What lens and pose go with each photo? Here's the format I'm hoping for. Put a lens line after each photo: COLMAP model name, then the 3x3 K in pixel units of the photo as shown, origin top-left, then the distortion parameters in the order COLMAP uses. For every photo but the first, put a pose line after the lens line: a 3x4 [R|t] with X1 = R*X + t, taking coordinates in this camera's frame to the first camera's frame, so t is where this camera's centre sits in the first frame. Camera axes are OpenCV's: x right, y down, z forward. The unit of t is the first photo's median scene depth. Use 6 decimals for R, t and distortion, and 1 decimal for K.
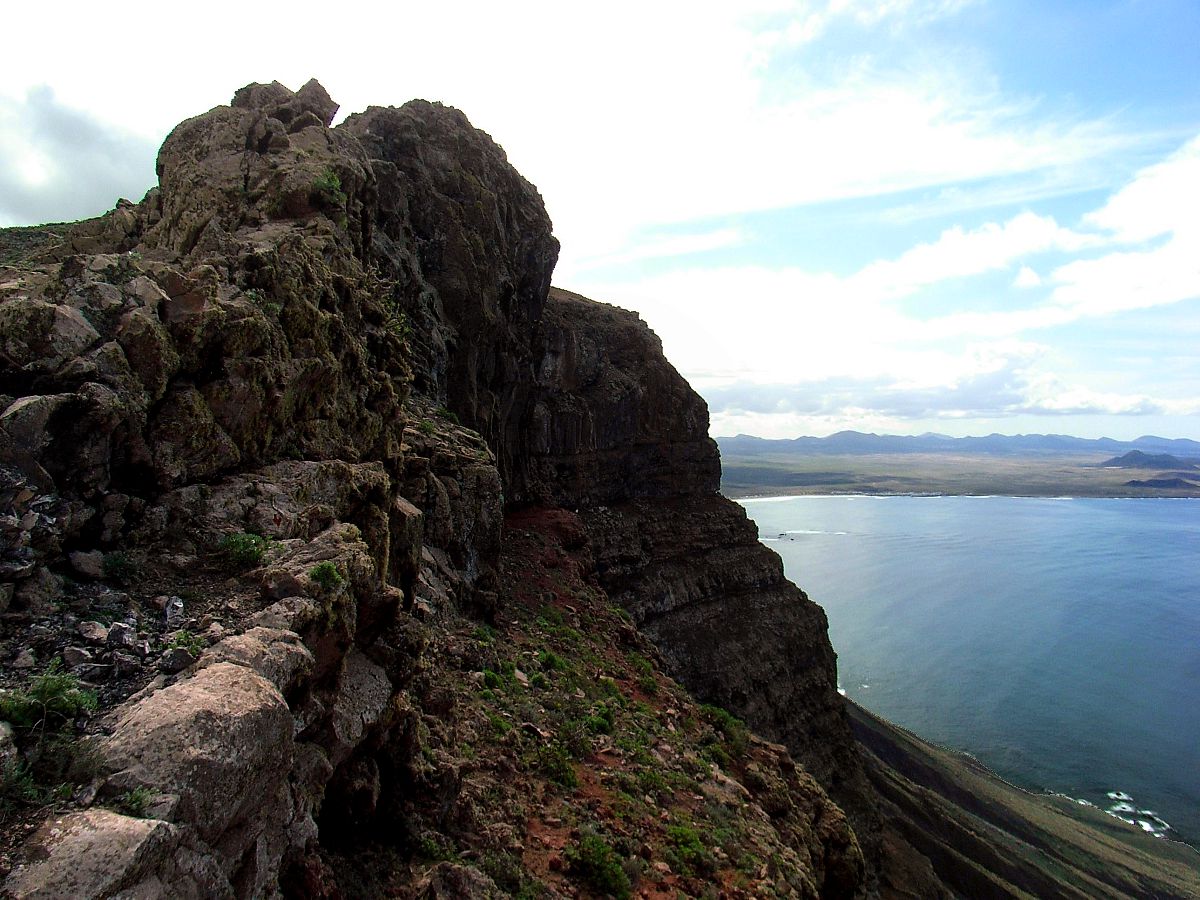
lens RADIAL K [[999.3, 0, 601.4], [0, 999.3, 408.8], [0, 0, 1]] dist [-0.165617, 0.104369]
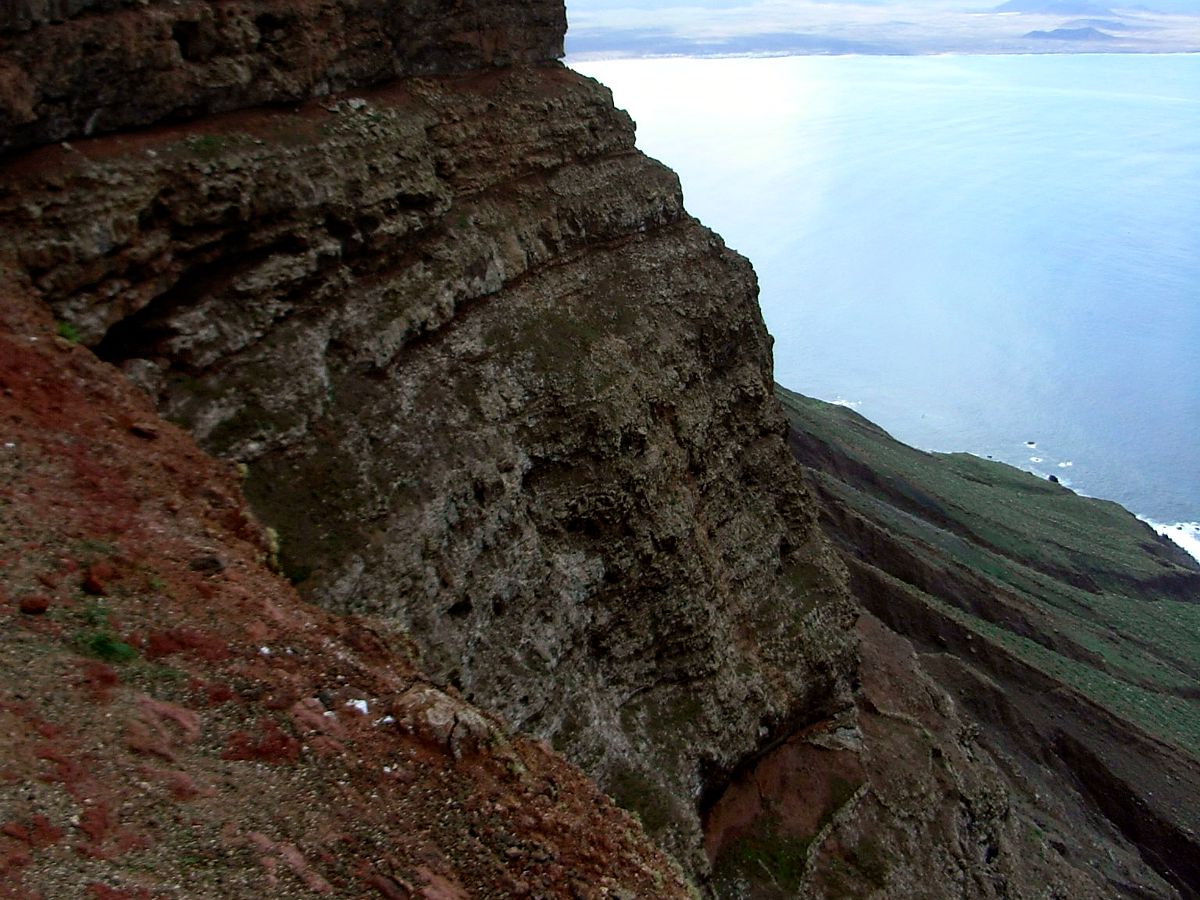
lens RADIAL K [[1366.5, 0, 577.3], [0, 1366.5, 394.5], [0, 0, 1]] dist [-0.106983, 0.006837]
pose [[0.983469, -0.079486, 0.162701, -0.011475], [0.023688, 0.947260, 0.319590, 0.021493], [-0.179523, -0.310452, 0.933483, 0.271004]]
